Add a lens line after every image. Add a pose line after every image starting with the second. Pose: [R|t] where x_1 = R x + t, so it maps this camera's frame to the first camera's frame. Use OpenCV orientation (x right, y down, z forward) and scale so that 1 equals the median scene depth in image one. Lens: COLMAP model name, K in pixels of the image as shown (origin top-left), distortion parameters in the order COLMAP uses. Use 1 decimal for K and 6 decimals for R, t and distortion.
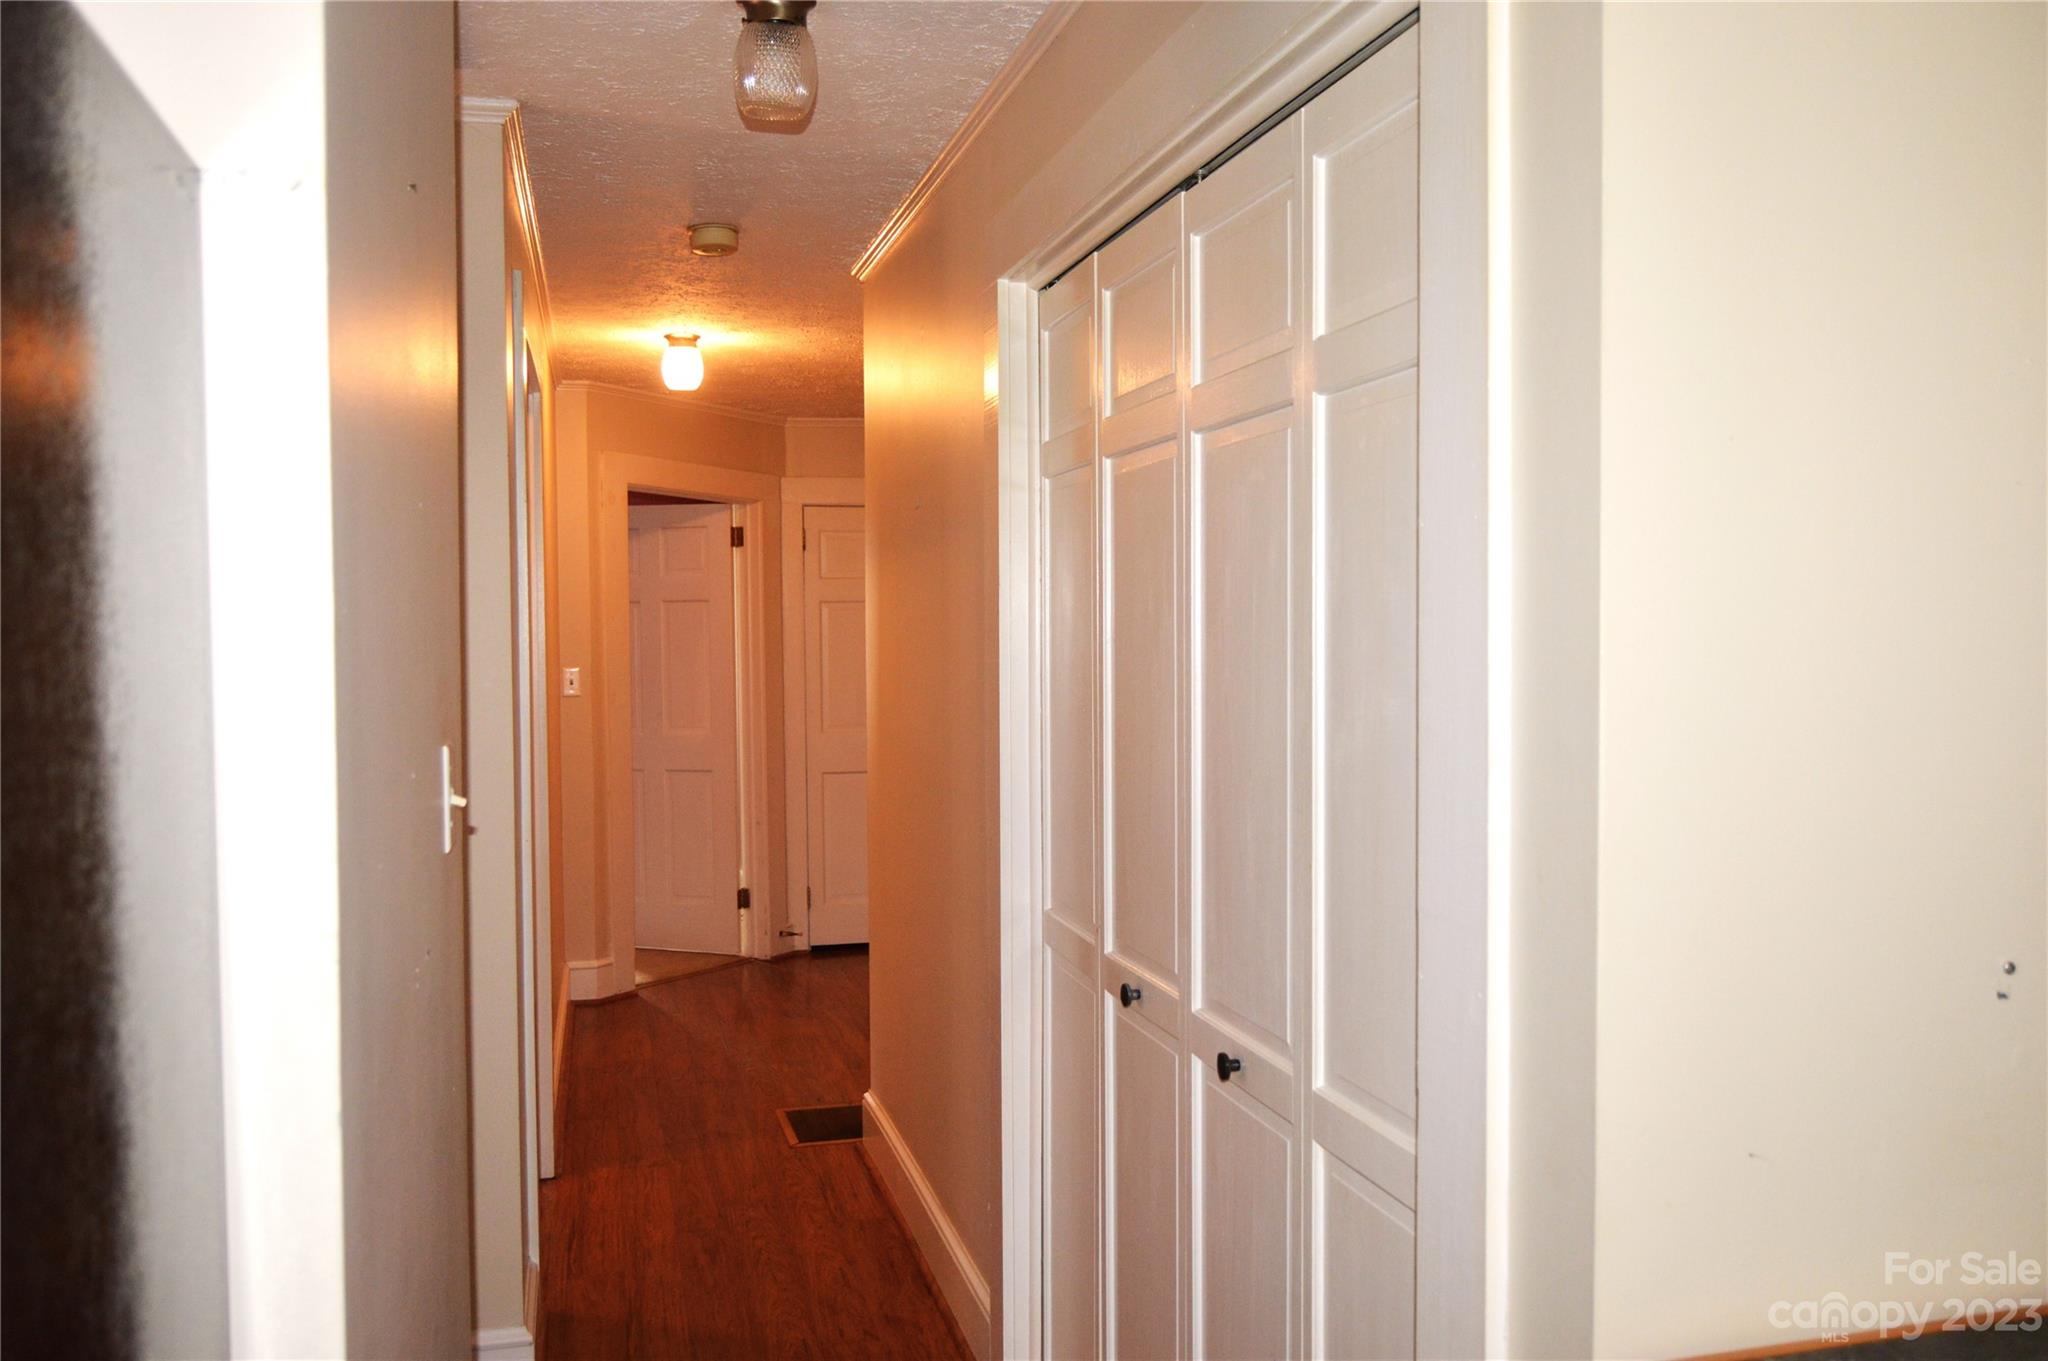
lens RADIAL K [[1604.9, 0, 1026.2], [0, 1604.9, 676.8], [0, 0, 1]] dist [-0.010173, 0.001805]
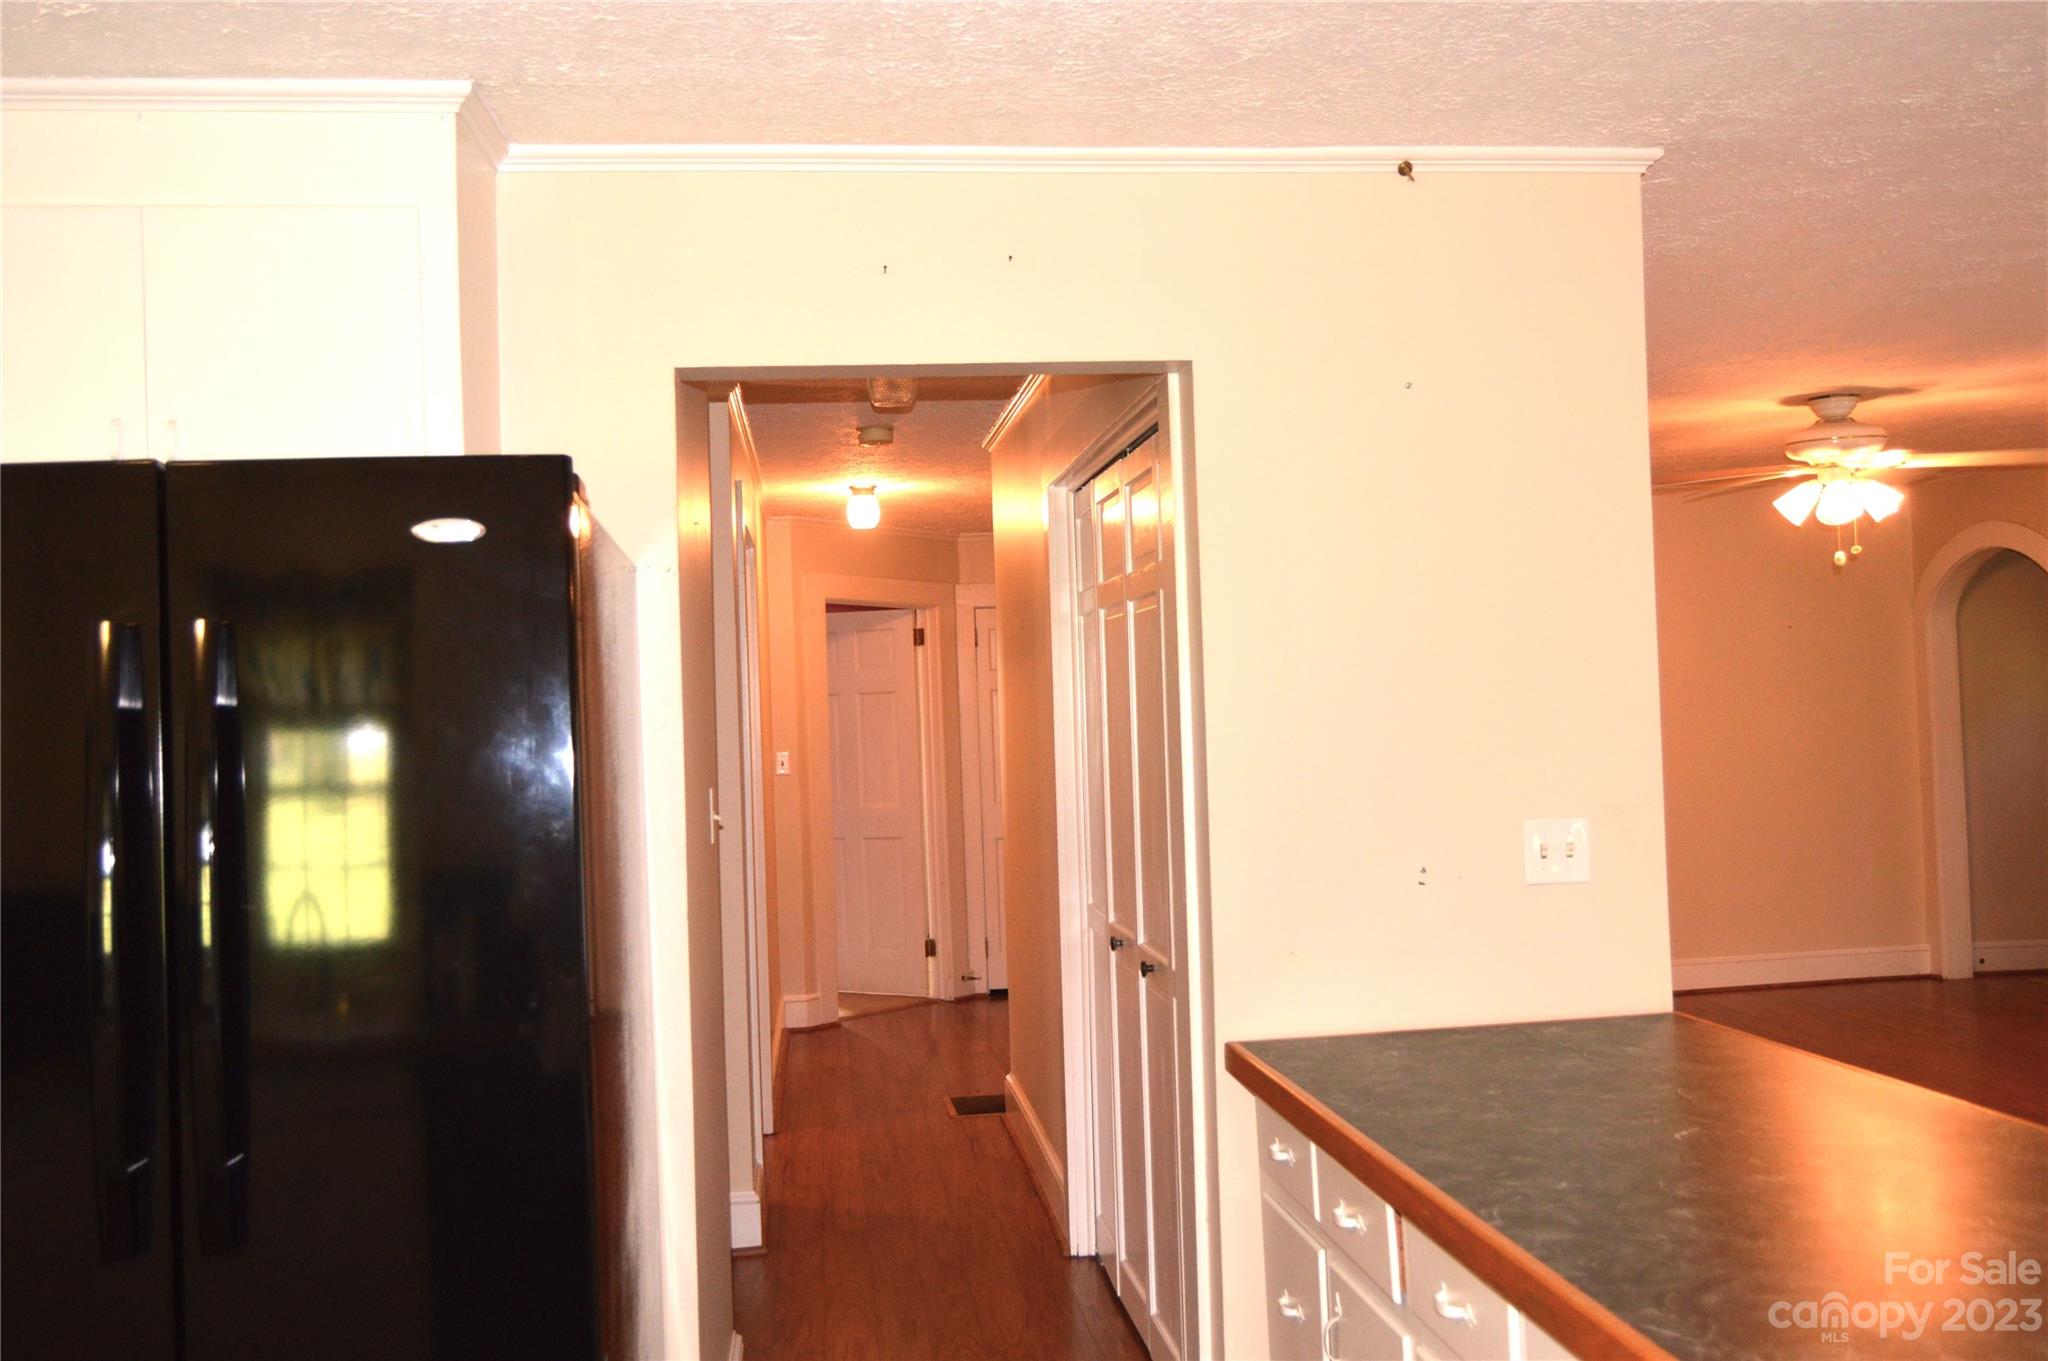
lens RADIAL K [[1604.9, 0, 1020.7], [0, 1604.9, 678.9], [0, 0, 1]] dist [-0.010173, 0.001805]
pose [[0.991127, -0.028798, -0.129760, 0.068318], [0.022597, 0.998543, -0.049009, 0.003523], [0.130982, 0.045642, 0.990333, -0.227612]]
